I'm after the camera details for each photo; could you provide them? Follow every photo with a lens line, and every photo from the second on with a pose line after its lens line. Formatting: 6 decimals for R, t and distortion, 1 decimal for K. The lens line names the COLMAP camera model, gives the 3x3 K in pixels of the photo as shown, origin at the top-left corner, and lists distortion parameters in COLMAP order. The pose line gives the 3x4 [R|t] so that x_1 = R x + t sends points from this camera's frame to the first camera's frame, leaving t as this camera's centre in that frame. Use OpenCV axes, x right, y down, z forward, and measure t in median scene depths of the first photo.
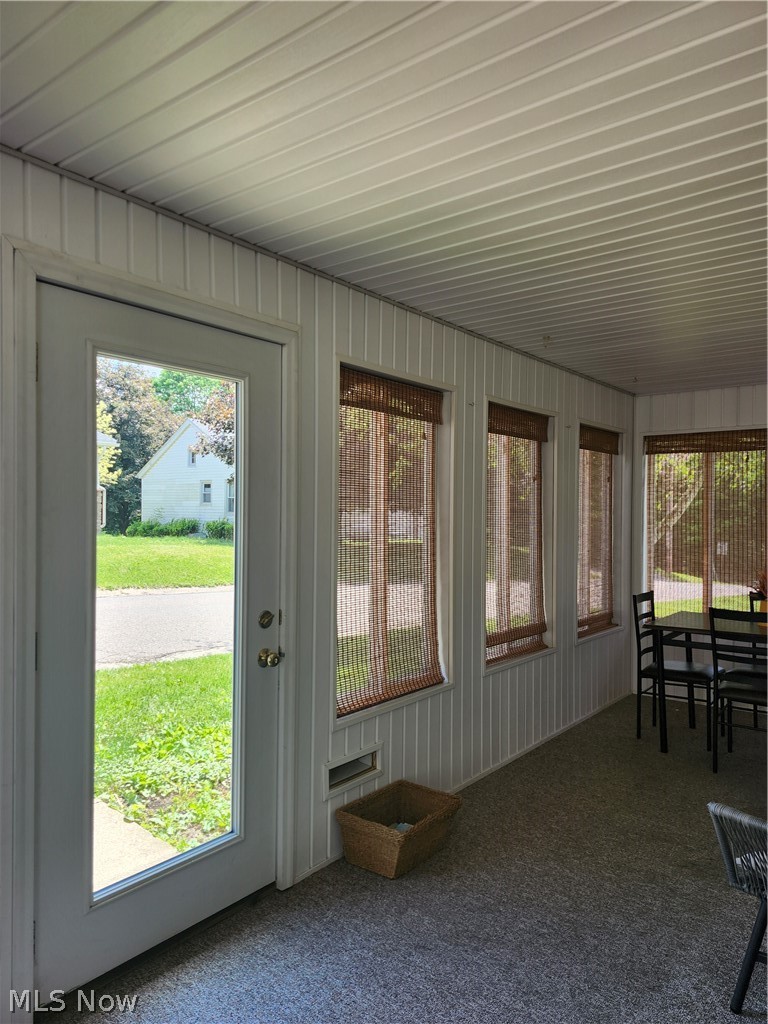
lens RADIAL K [[711.8, 0, 384.0], [0, 711.8, 512.0], [0, 0, 1]] dist [-0.000761, 0.000829]
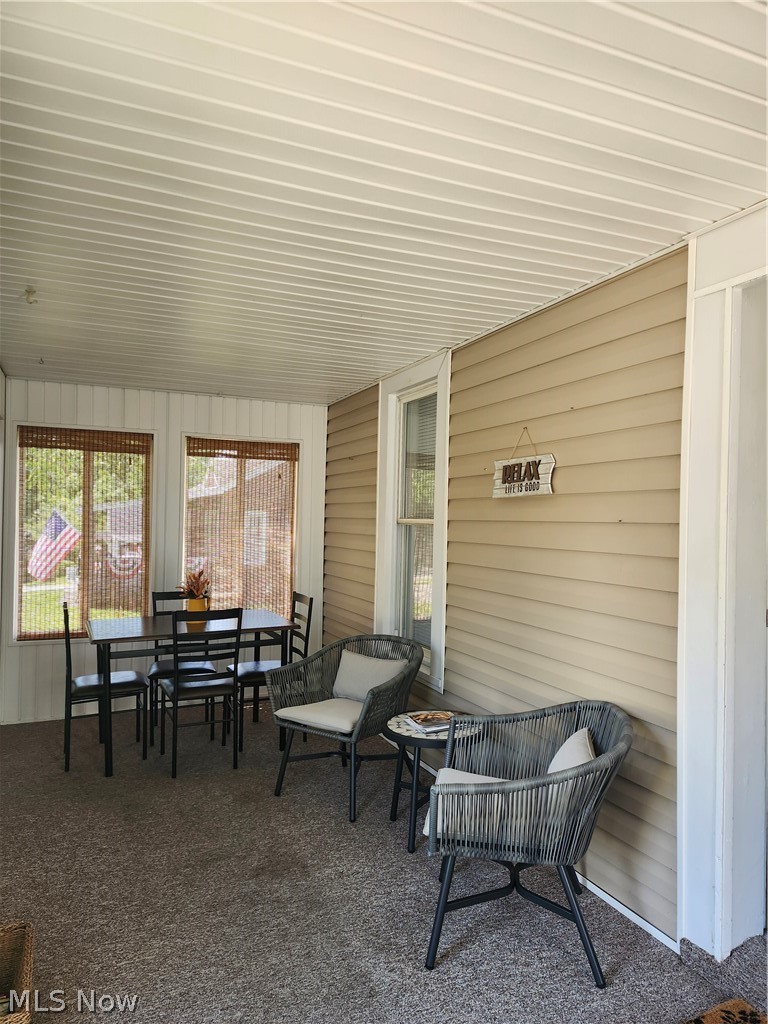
lens RADIAL K [[702.8, 0, 384.0], [0, 702.8, 512.0], [0, 0, 1]] dist [0.099534, -0.088678]
pose [[0.475063, 0.007565, 0.879919, -0.254604], [-0.011864, 0.999927, -0.002191, -0.005450], [-0.879872, -0.009399, 0.475118, 0.249870]]
